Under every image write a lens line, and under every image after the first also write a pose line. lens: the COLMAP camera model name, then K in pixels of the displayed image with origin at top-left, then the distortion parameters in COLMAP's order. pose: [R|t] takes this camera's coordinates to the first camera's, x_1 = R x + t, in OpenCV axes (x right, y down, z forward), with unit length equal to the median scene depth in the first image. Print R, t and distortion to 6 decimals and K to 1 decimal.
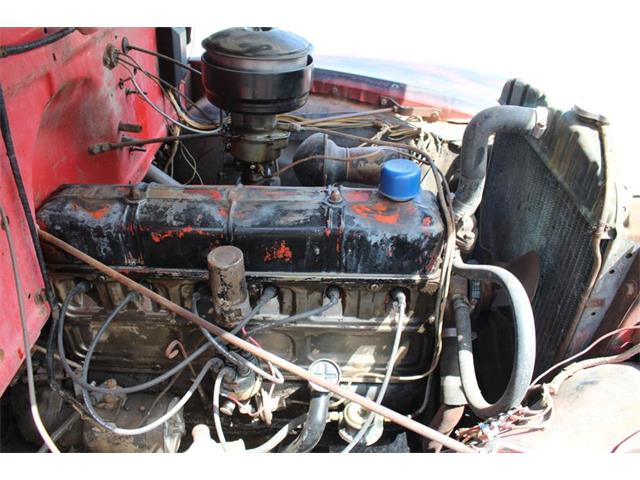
lens RADIAL K [[534.6, 0, 320.0], [0, 534.6, 240.0], [0, 0, 1]] dist [-0.174767, 0.171355]
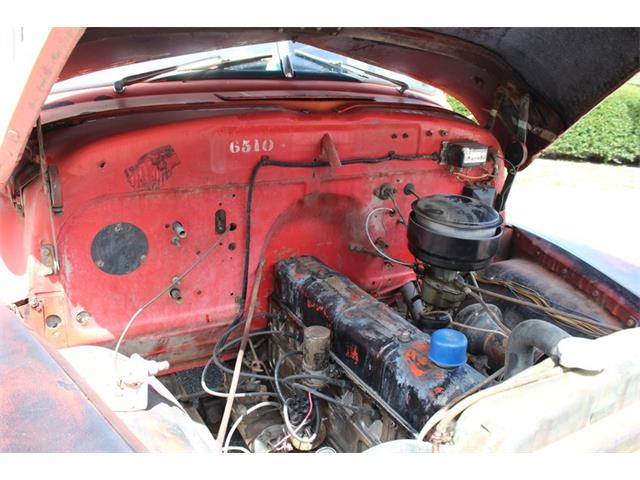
lens RADIAL K [[534.6, 0, 320.0], [0, 534.6, 240.0], [0, 0, 1]] dist [-0.174767, 0.171355]
pose [[0.506030, 0.297601, -0.809548, 0.811293], [-0.519789, 0.854226, -0.010883, -0.151483], [0.688297, 0.426301, 0.586953, 0.089410]]
